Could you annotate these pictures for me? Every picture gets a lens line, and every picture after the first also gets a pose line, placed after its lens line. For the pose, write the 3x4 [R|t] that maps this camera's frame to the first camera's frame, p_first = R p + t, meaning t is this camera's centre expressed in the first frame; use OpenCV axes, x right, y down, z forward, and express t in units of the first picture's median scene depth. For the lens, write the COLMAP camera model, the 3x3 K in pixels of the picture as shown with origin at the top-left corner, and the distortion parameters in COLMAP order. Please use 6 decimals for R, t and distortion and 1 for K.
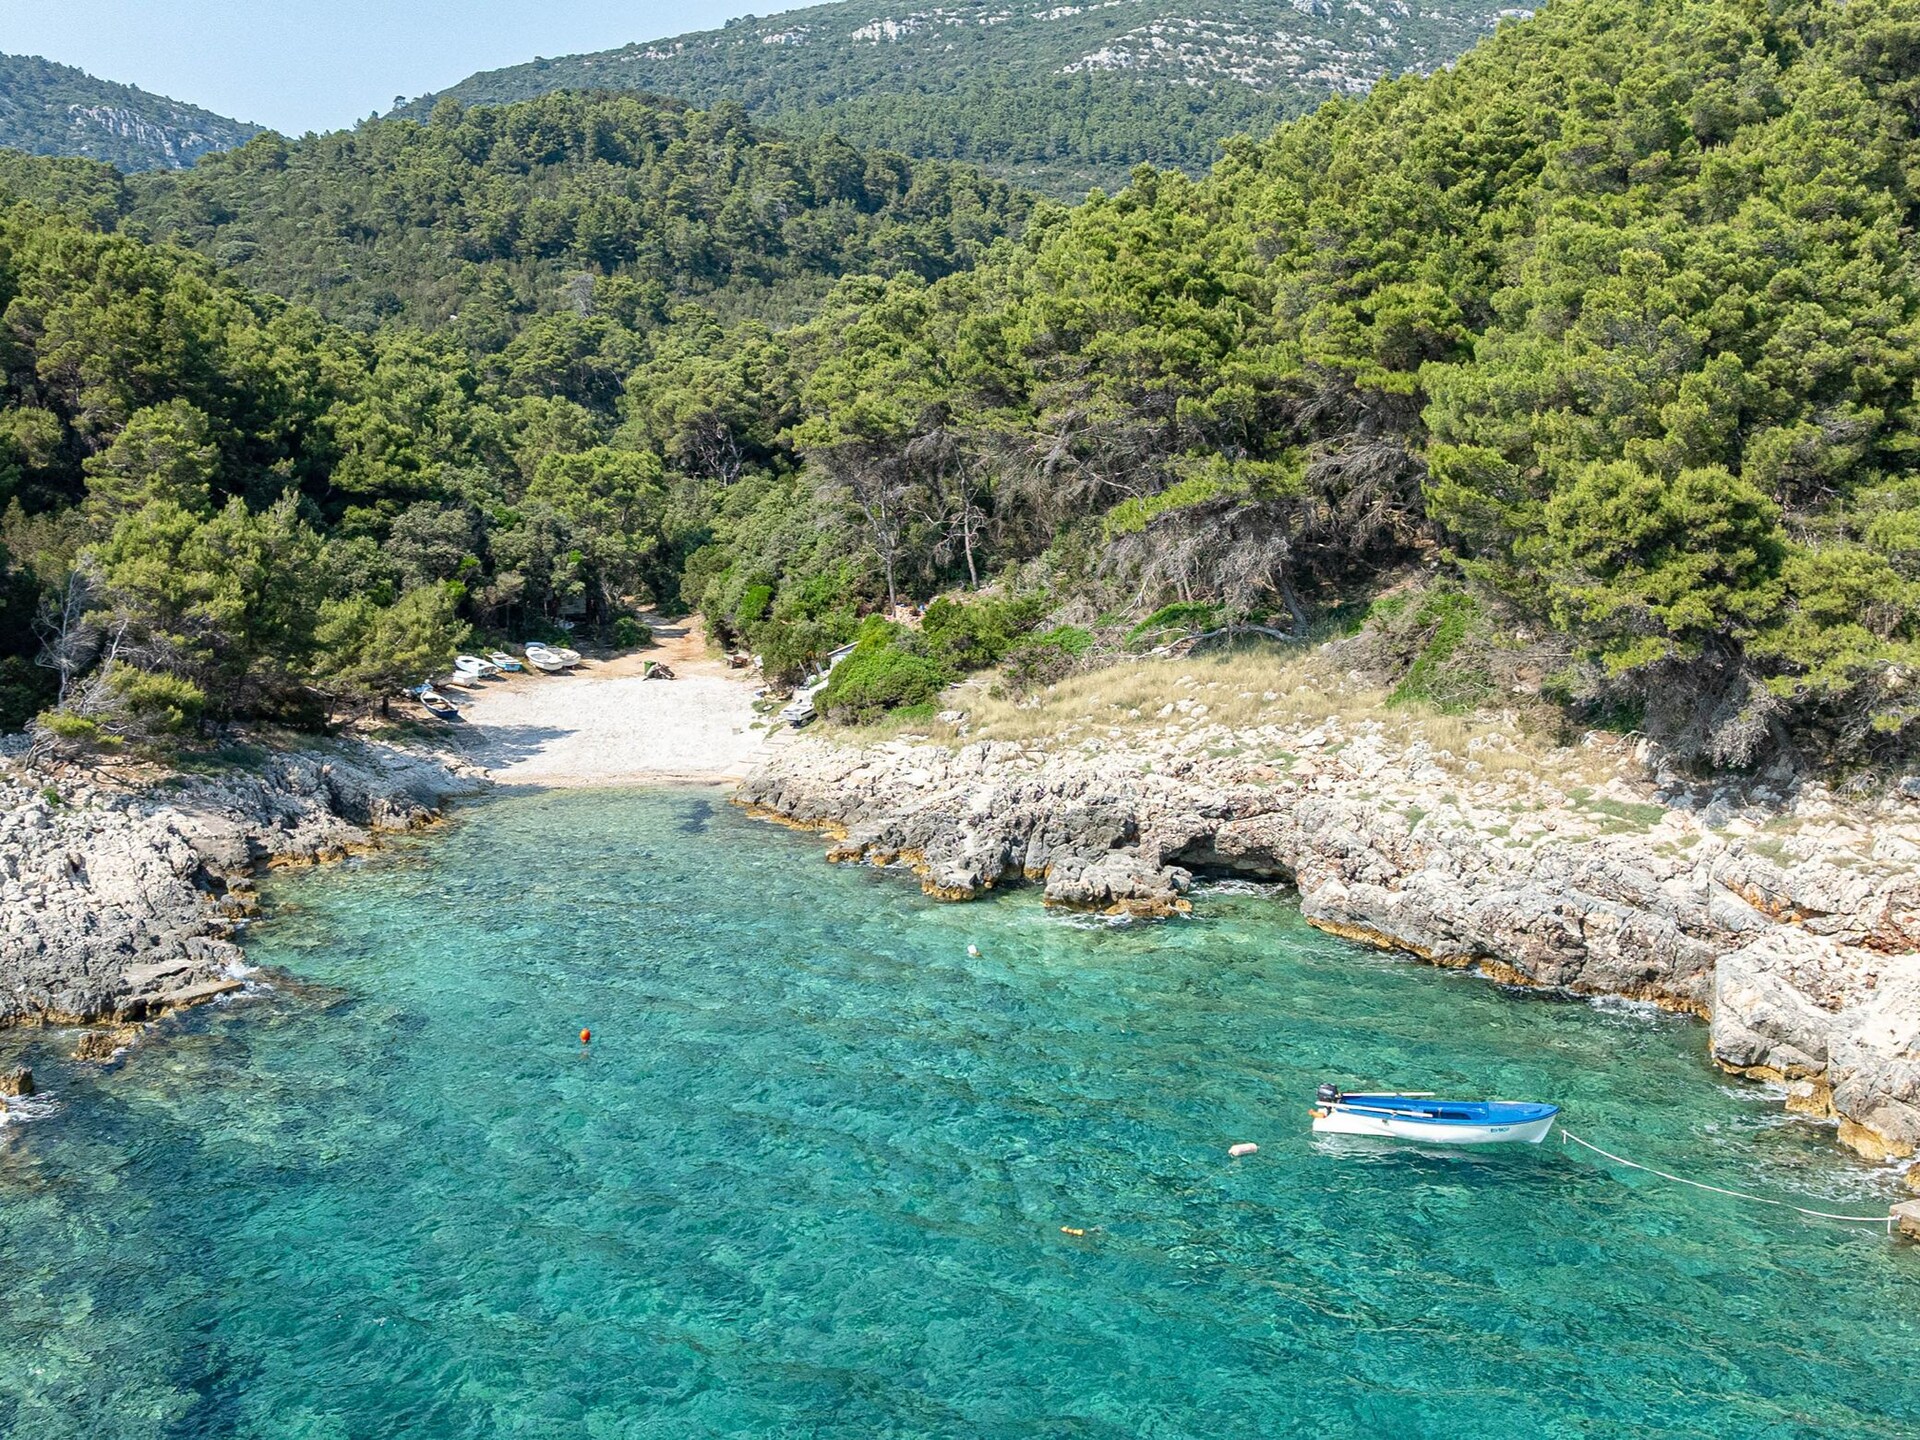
lens RADIAL K [[1748.0, 0, 958.9], [0, 1748.0, 712.5], [0, 0, 1]] dist [-0.008659, -0.040581]
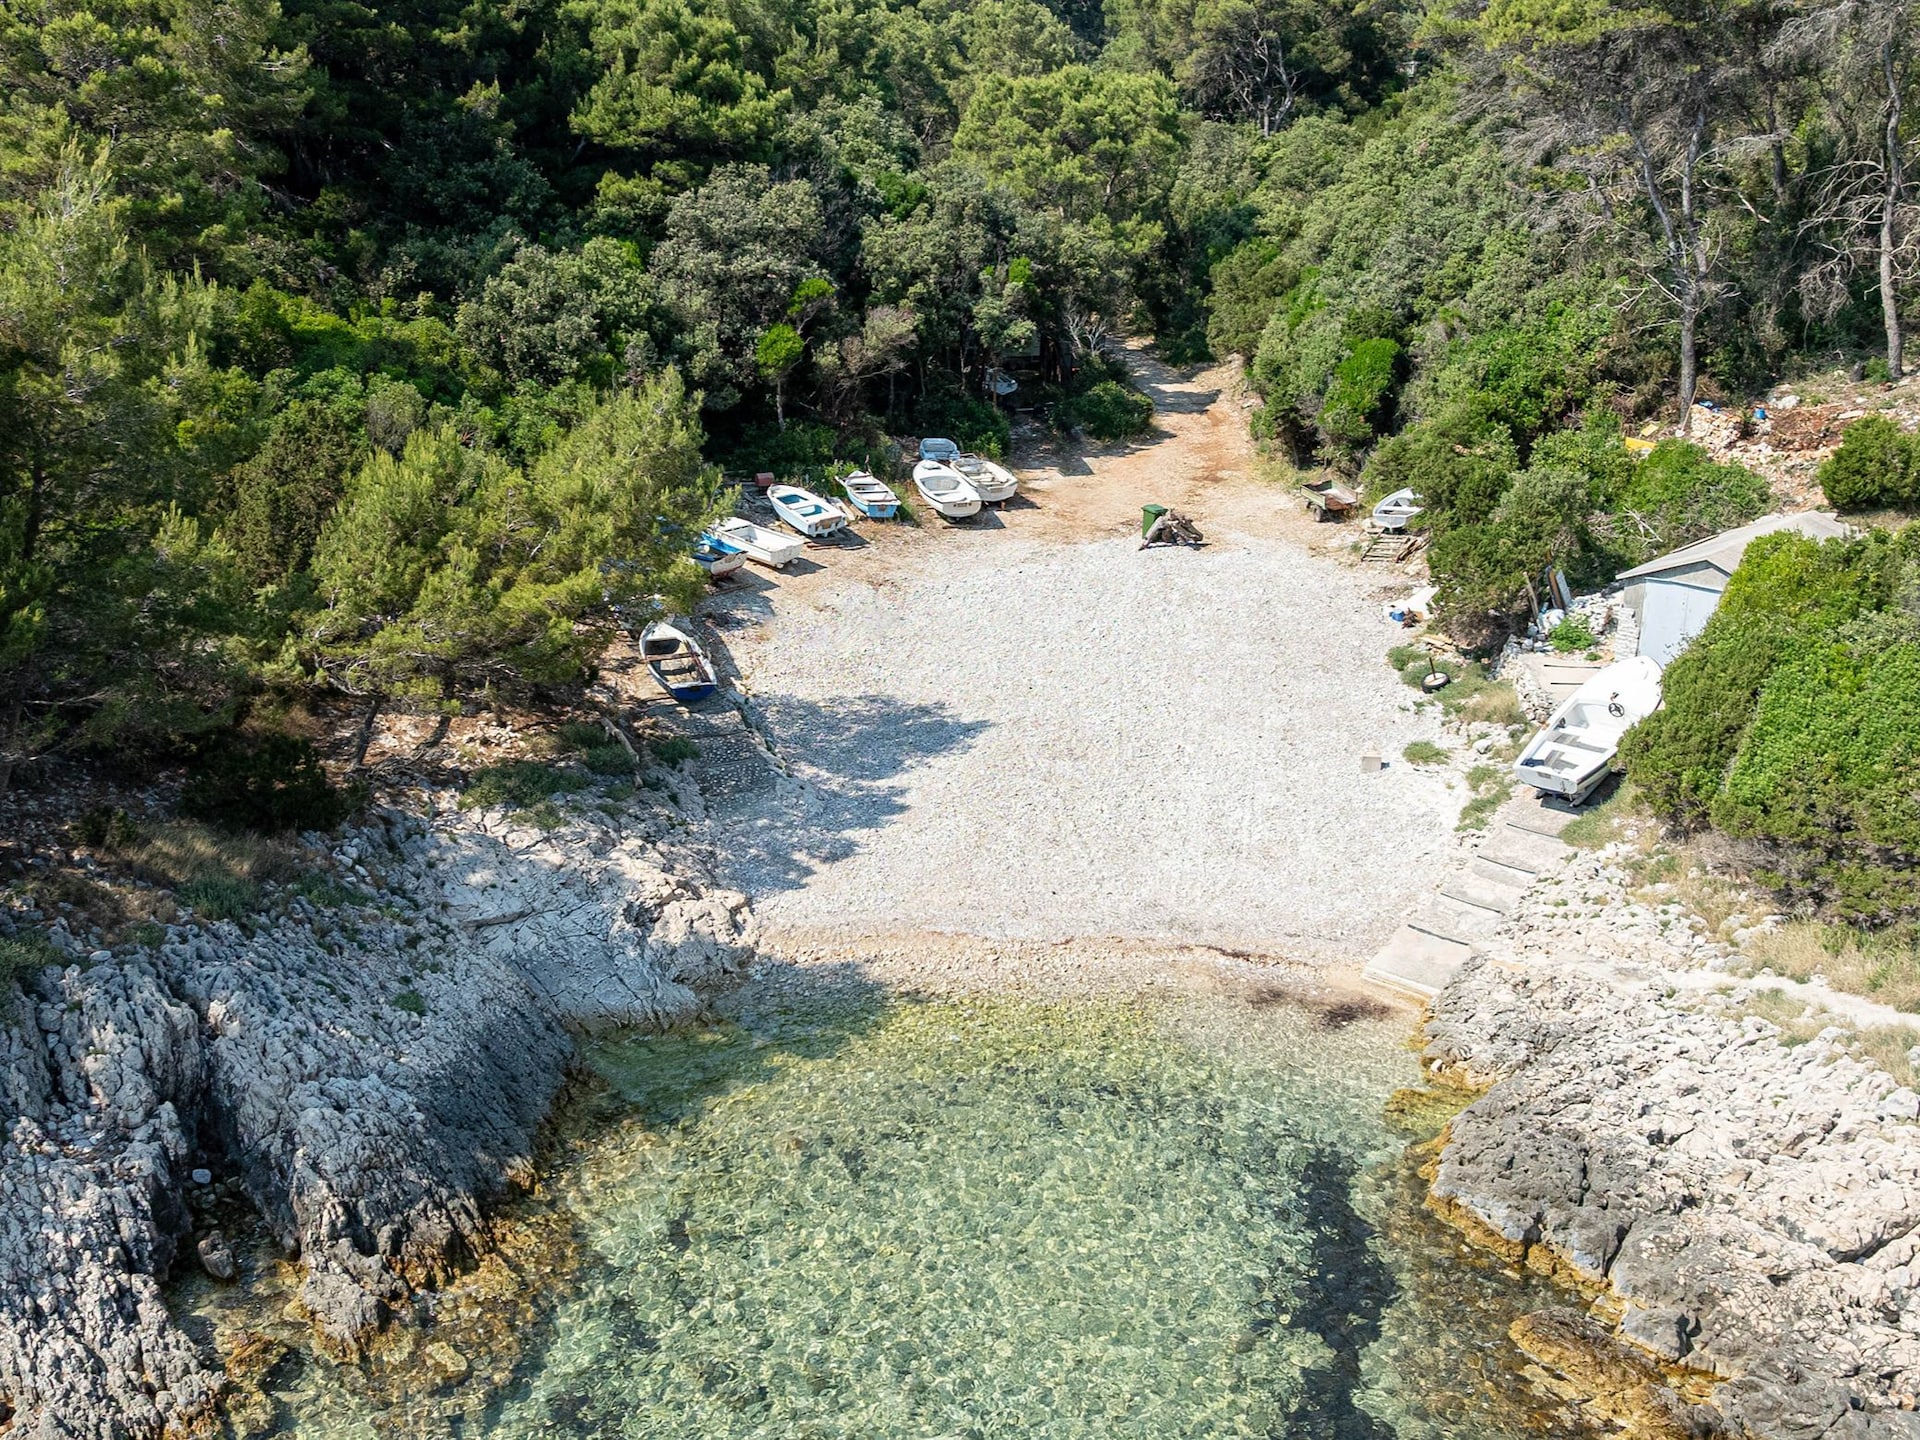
lens RADIAL K [[1748.0, 0, 964.7], [0, 1748.0, 711.6], [0, 0, 1]] dist [-0.008659, -0.040581]
pose [[0.965573, 0.078420, -0.248029, -0.093462], [-0.030303, 0.980895, 0.192164, -0.059613], [0.258359, -0.178033, 0.949502, 0.467389]]
